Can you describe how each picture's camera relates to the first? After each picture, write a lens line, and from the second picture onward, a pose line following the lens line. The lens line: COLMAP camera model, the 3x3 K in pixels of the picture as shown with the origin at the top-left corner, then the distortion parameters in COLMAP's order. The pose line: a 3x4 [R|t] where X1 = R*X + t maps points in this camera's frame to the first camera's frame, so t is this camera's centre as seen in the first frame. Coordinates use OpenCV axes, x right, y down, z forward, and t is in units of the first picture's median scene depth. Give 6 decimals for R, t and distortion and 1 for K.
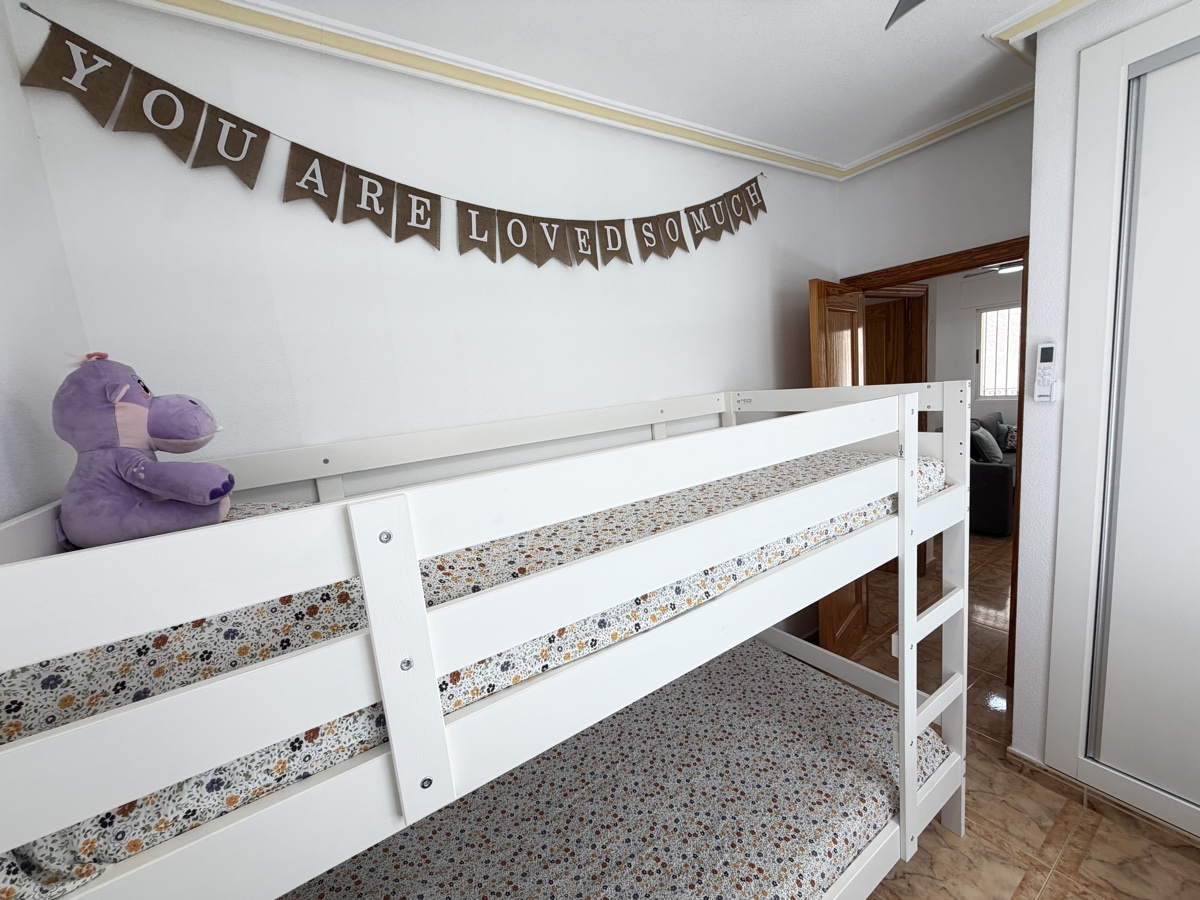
lens RADIAL K [[476.8, 0, 602.0], [0, 476.8, 446.4], [0, 0, 1]] dist [0.001484, 0.000589]
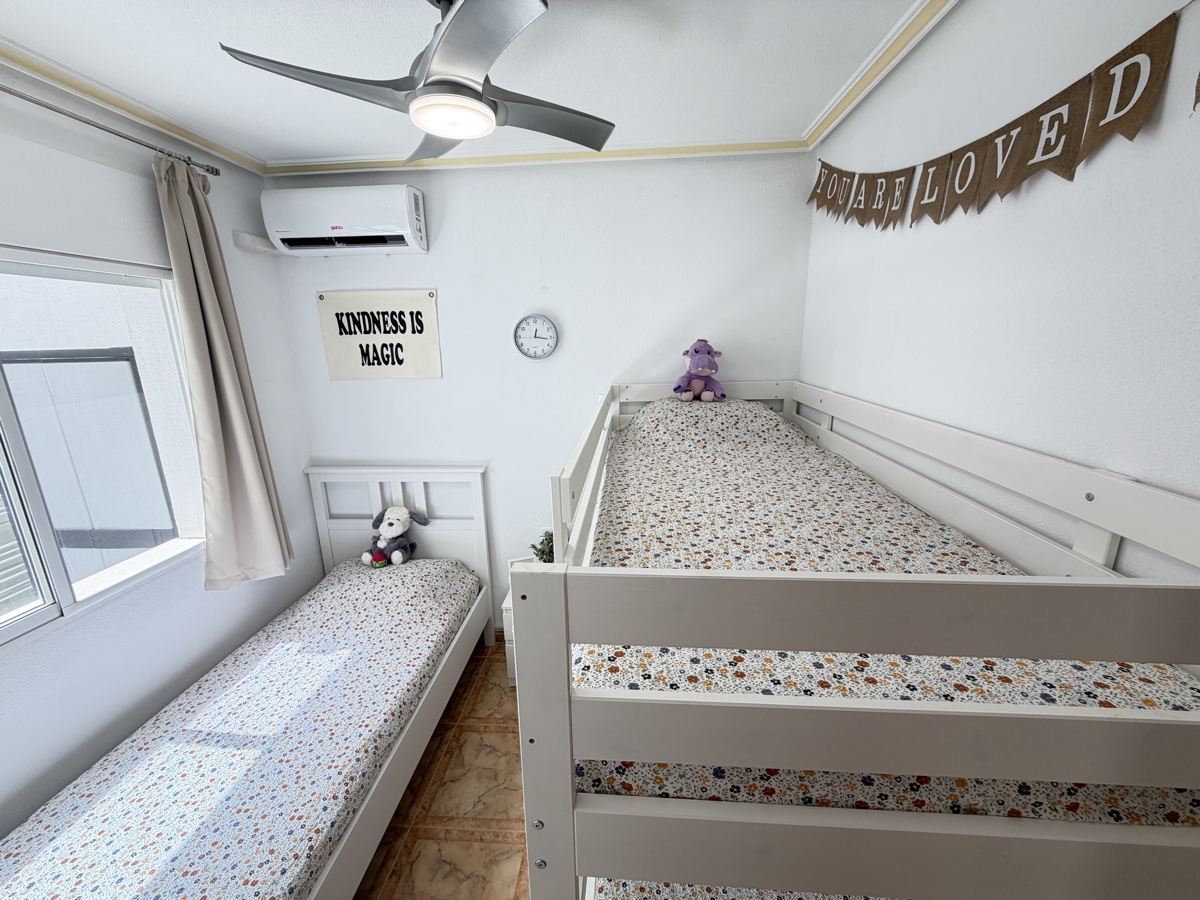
lens RADIAL K [[476.8, 0, 600.7], [0, 476.8, 453.2], [0, 0, 1]] dist [0.001484, 0.000589]
pose [[-0.597588, 0.279664, -0.751450, 0.753223], [-0.066391, 0.916723, 0.393970, -0.285619], [0.799050, 0.285321, -0.529255, 0.987588]]
